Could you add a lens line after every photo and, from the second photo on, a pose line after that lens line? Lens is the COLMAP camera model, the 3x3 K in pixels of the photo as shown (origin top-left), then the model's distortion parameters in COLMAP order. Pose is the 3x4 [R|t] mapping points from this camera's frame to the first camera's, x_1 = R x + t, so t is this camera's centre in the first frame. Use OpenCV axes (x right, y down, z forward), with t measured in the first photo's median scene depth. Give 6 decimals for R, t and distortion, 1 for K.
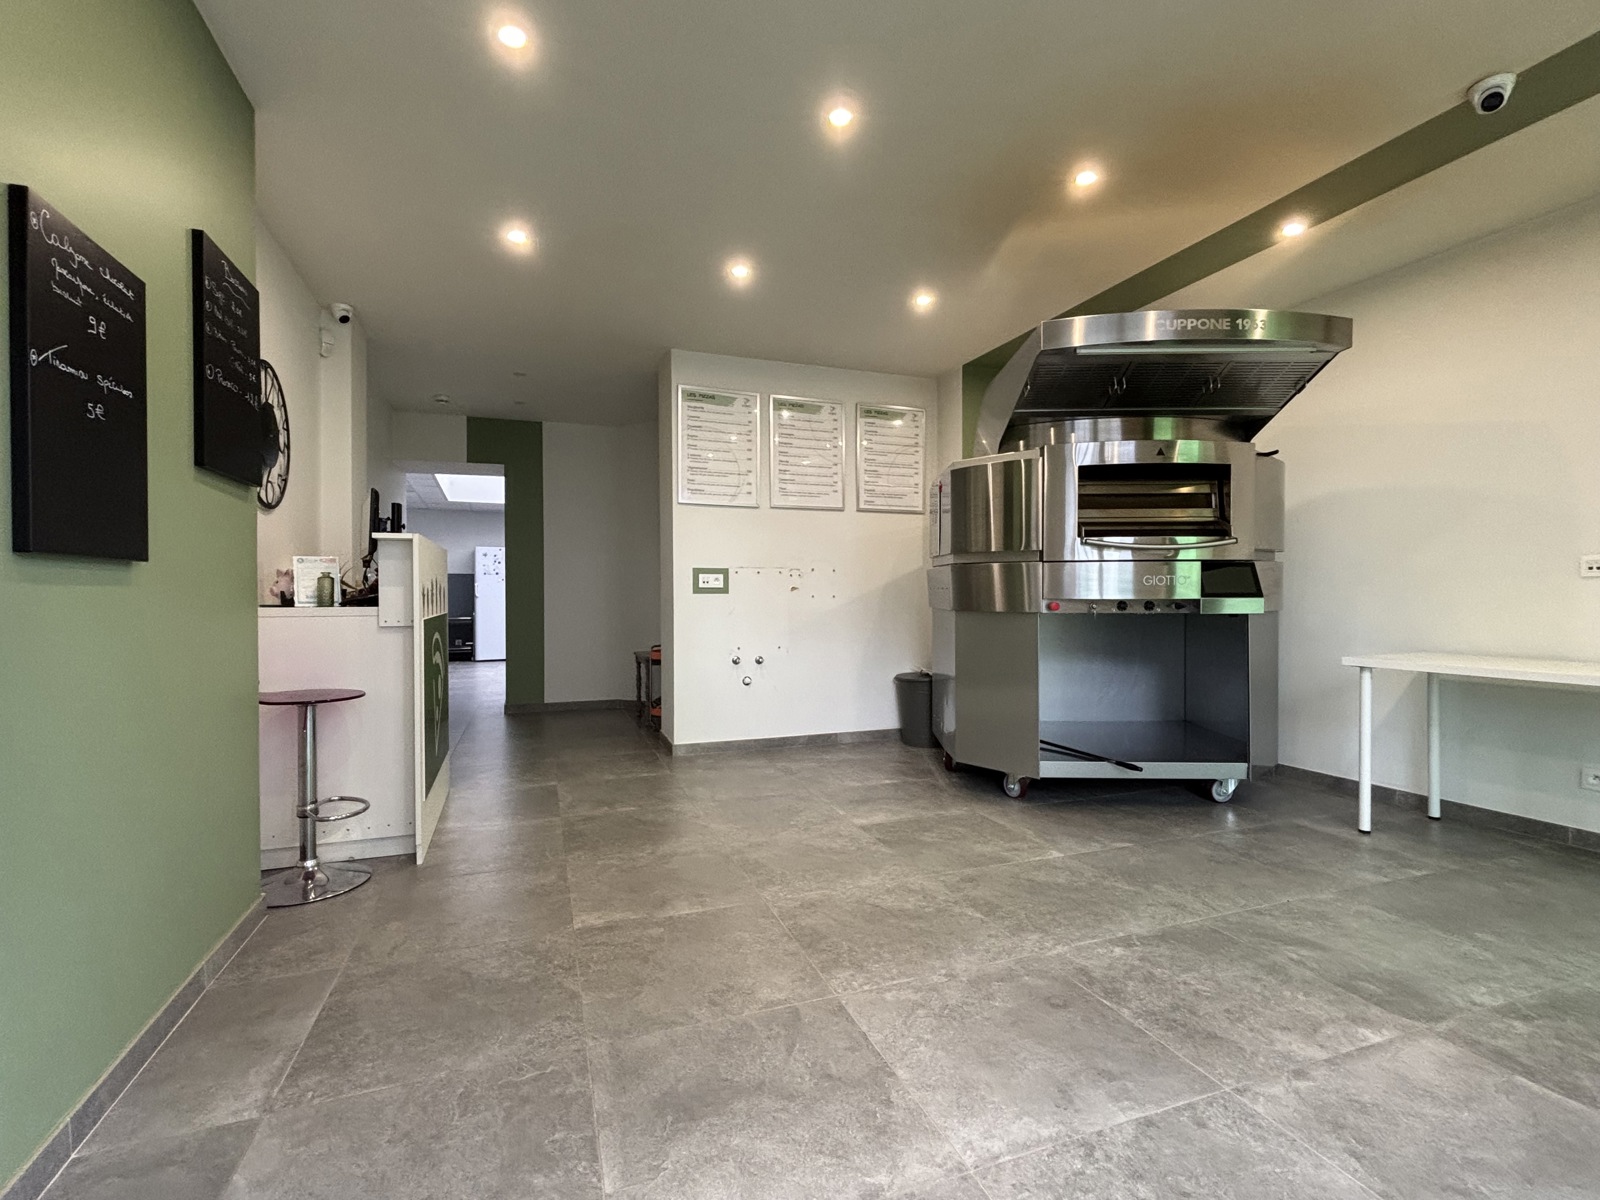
lens RADIAL K [[733.0, 0, 800.0], [0, 733.0, 600.0], [0, 0, 1]] dist [0.004565, 0.000964]
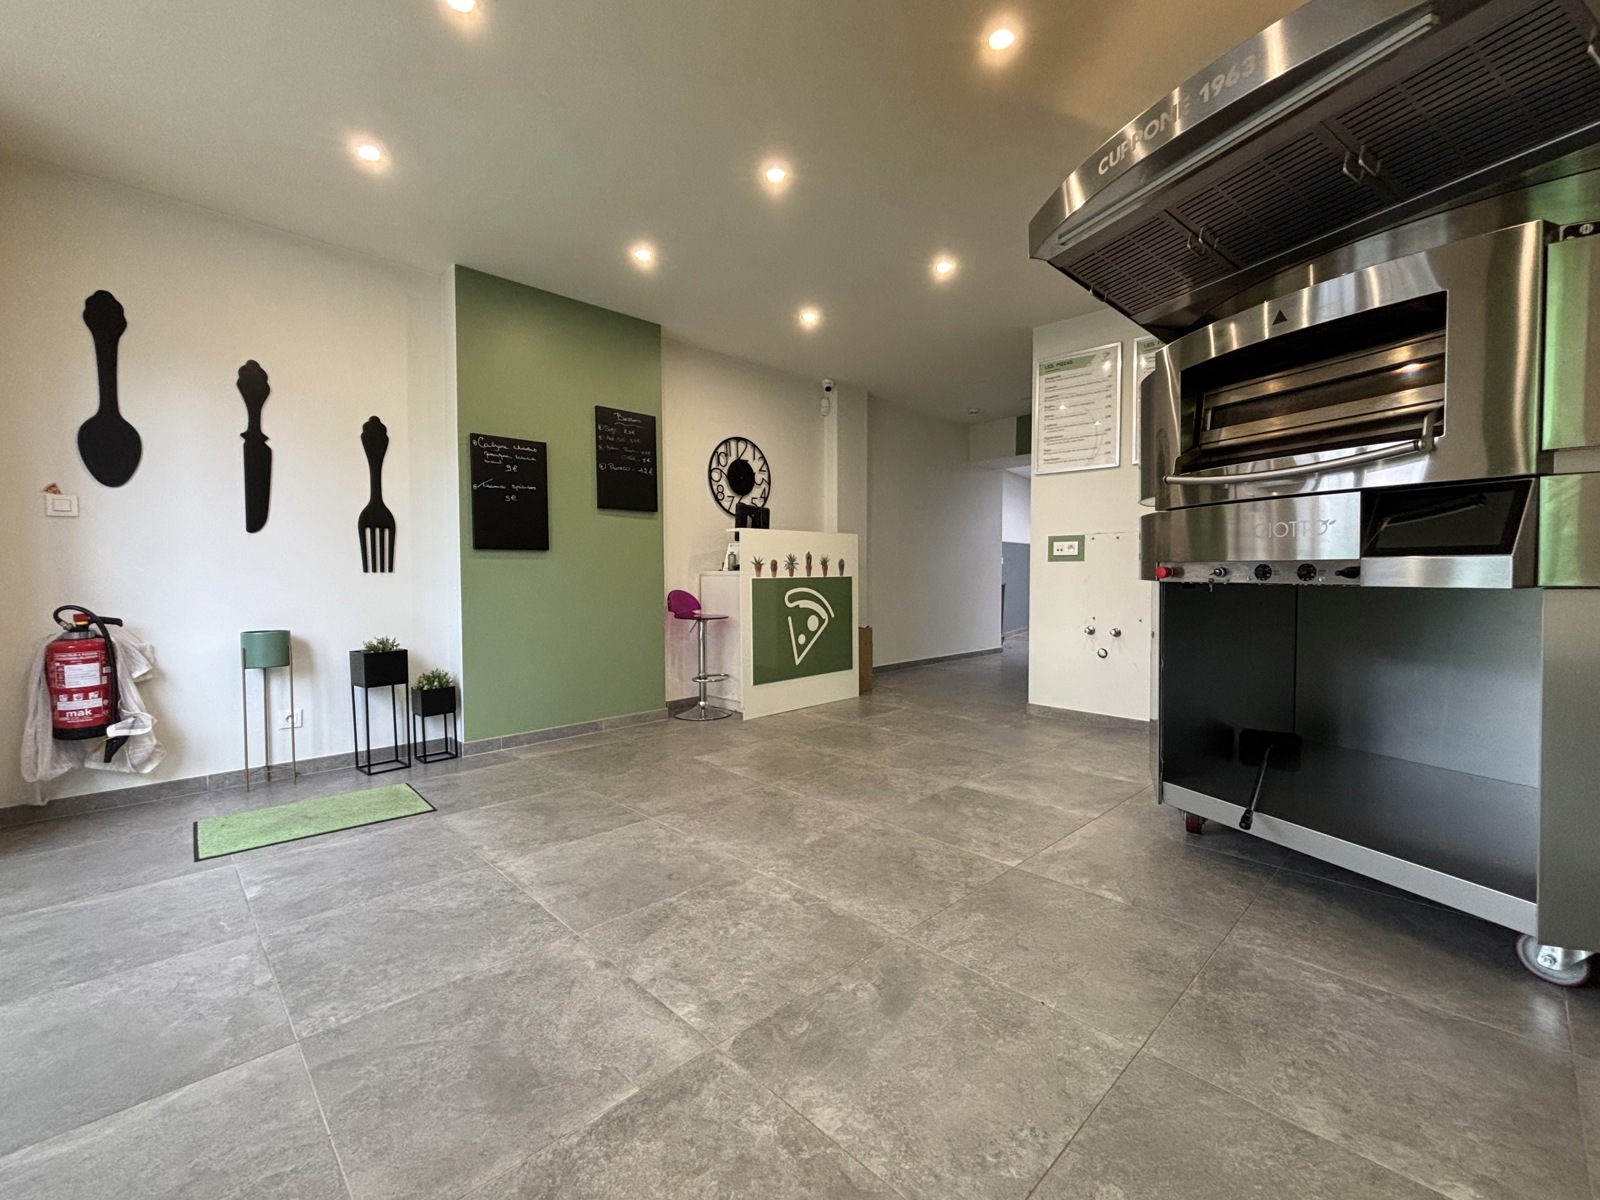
lens RADIAL K [[689.9, 0, 800.0], [0, 689.9, 600.0], [0, 0, 1]] dist [0.014535, -0.000357]
pose [[0.405144, 0.040481, -0.913356, 0.608284], [-0.004229, 0.999092, 0.042405, 0.006088], [0.914243, -0.013317, 0.404947, 0.287403]]
